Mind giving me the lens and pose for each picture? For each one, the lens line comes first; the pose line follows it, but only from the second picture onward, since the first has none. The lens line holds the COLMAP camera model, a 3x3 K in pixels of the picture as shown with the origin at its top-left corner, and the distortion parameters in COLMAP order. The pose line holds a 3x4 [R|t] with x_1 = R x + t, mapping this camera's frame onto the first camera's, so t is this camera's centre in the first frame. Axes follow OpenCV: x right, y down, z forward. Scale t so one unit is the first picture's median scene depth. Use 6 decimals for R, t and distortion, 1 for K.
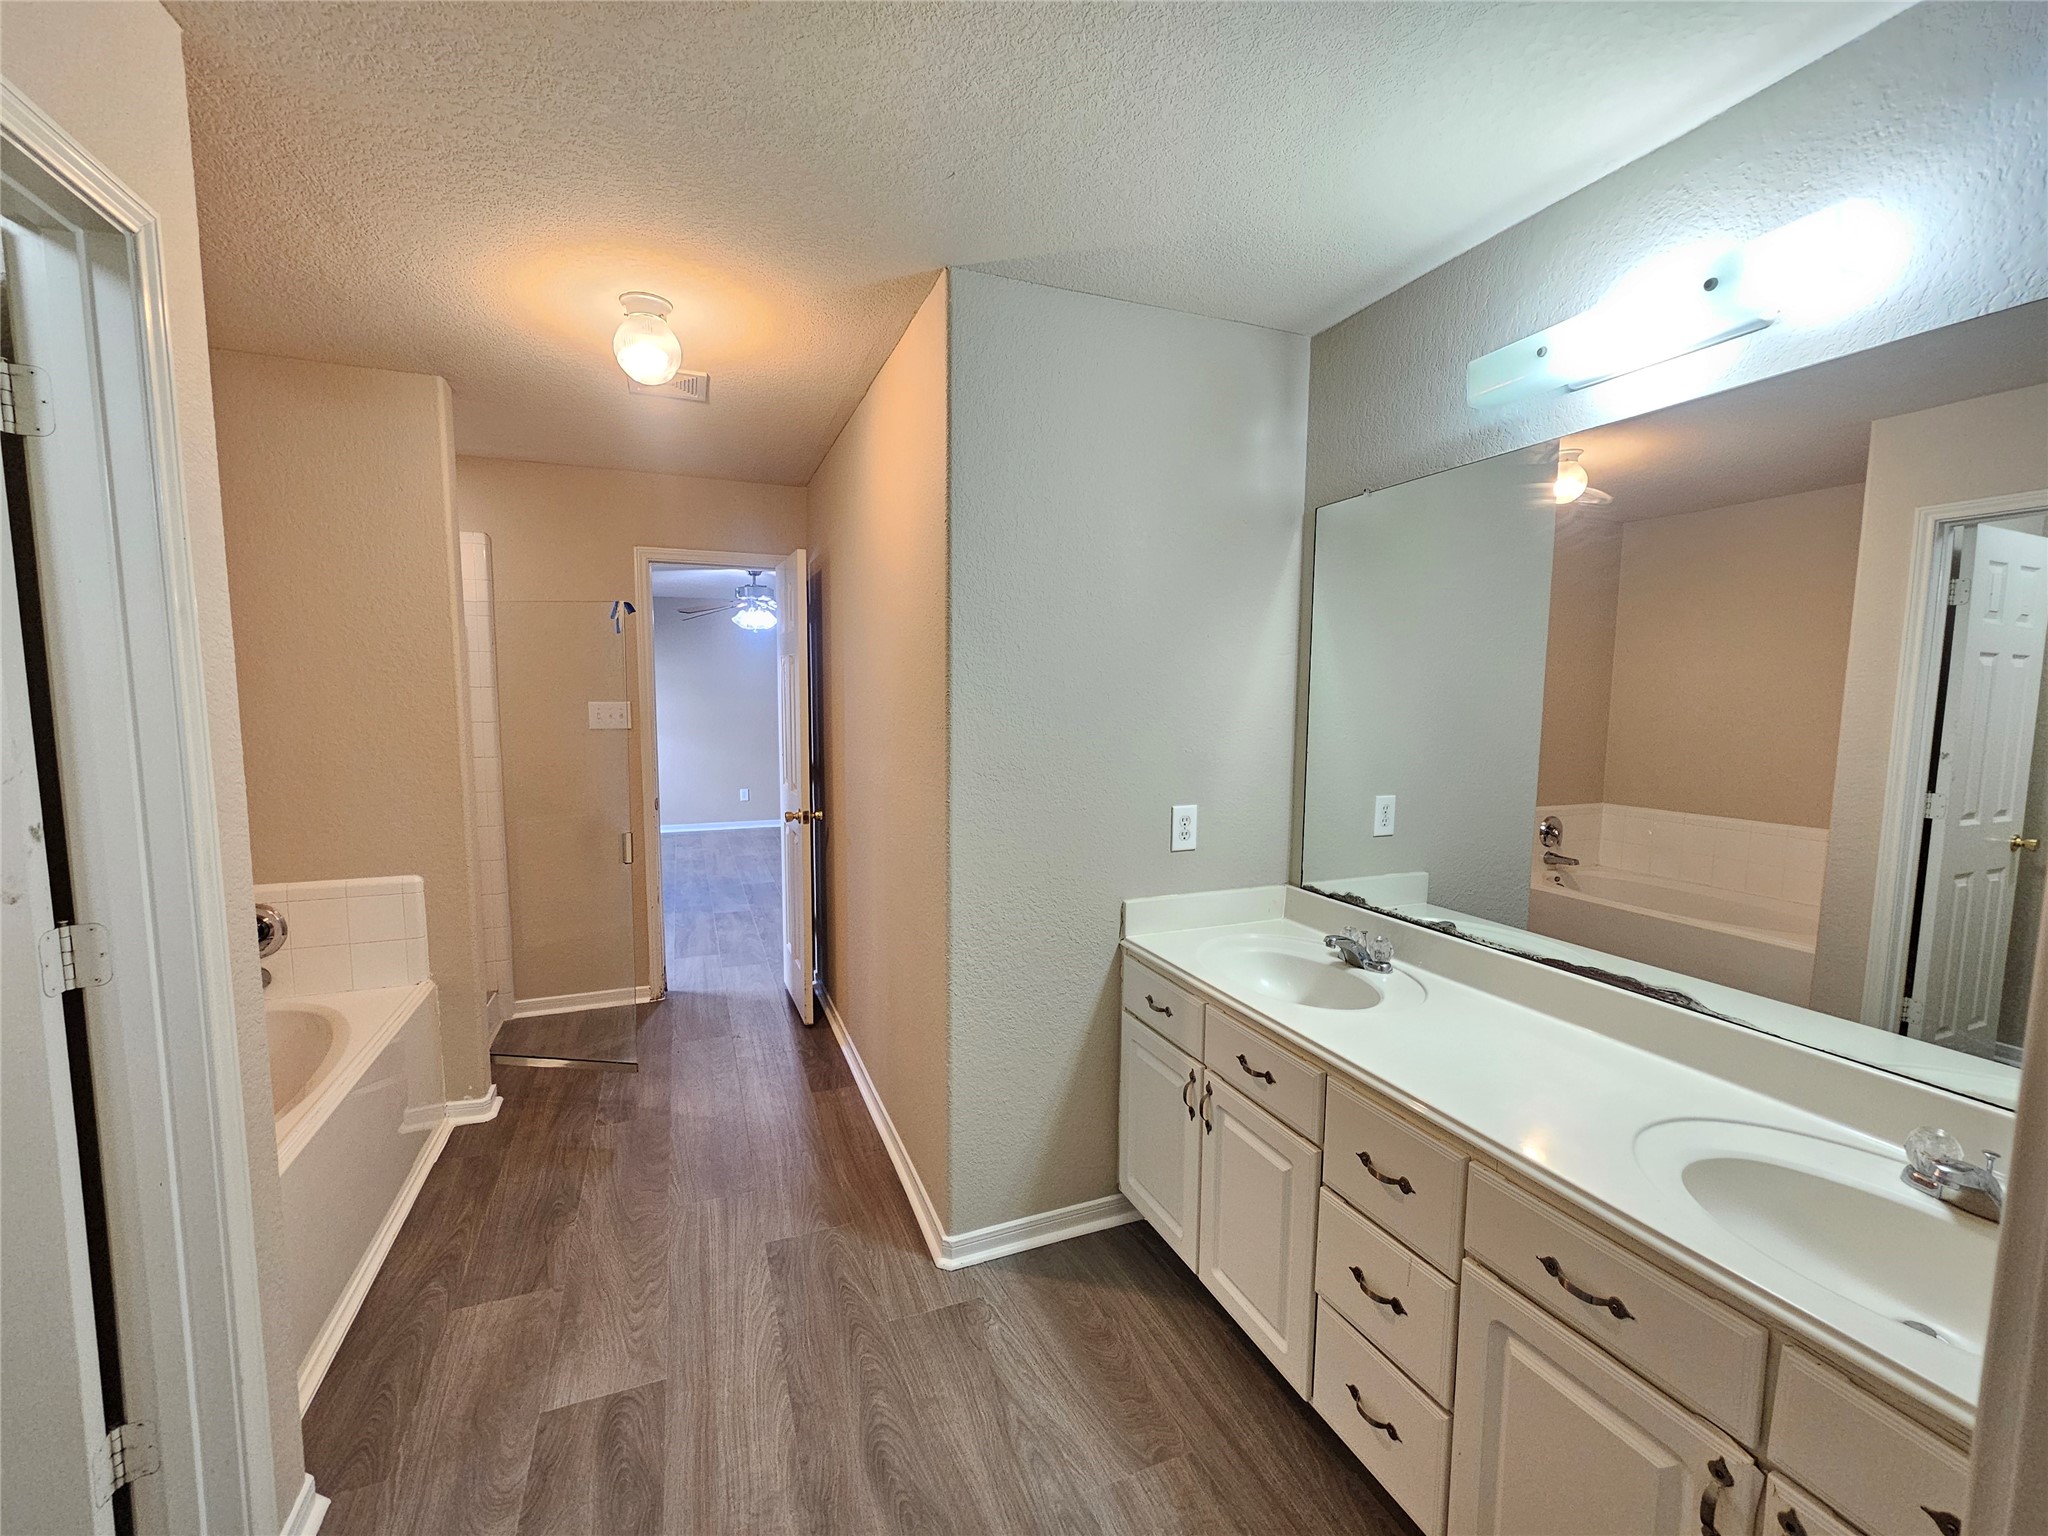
lens RADIAL K [[838.3, 0, 1024.5], [0, 838.3, 777.0], [0, 0, 1]] dist [-0.000702, -0.000547]
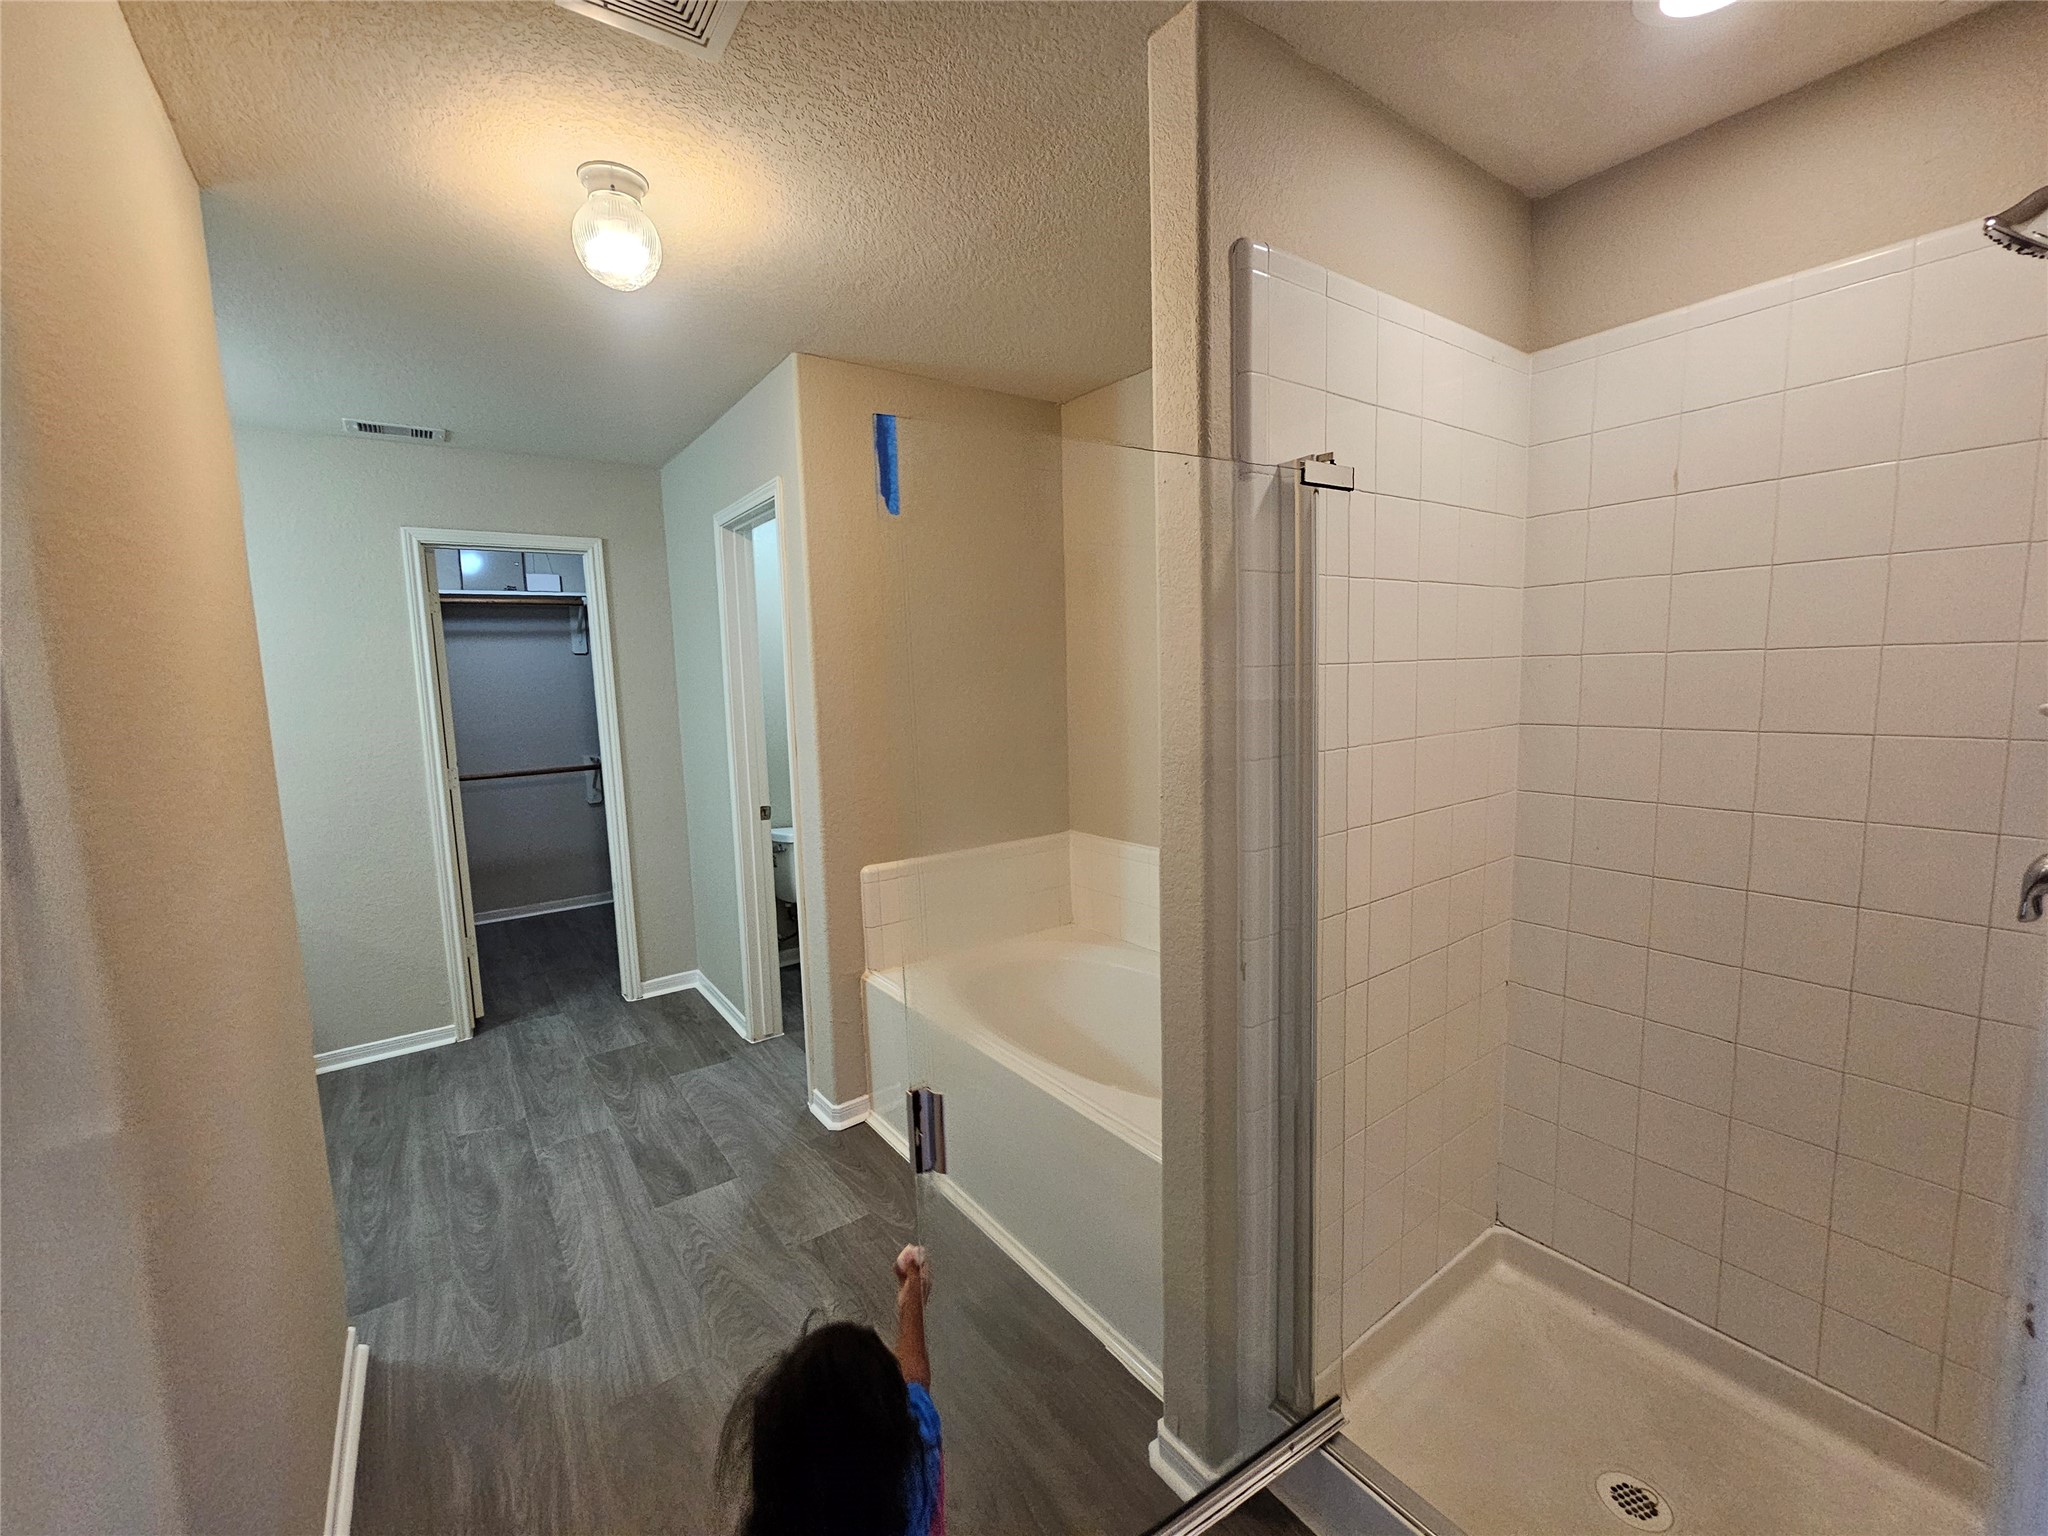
lens RADIAL K [[838.3, 0, 1023.6], [0, 838.3, 773.0], [0, 0, 1]] dist [-0.000702, -0.000547]
pose [[-0.971473, 0.043671, -0.233095, -0.712245], [-0.003863, 0.979854, 0.199678, -0.224572], [0.237119, 0.194882, -0.951733, 2.257798]]
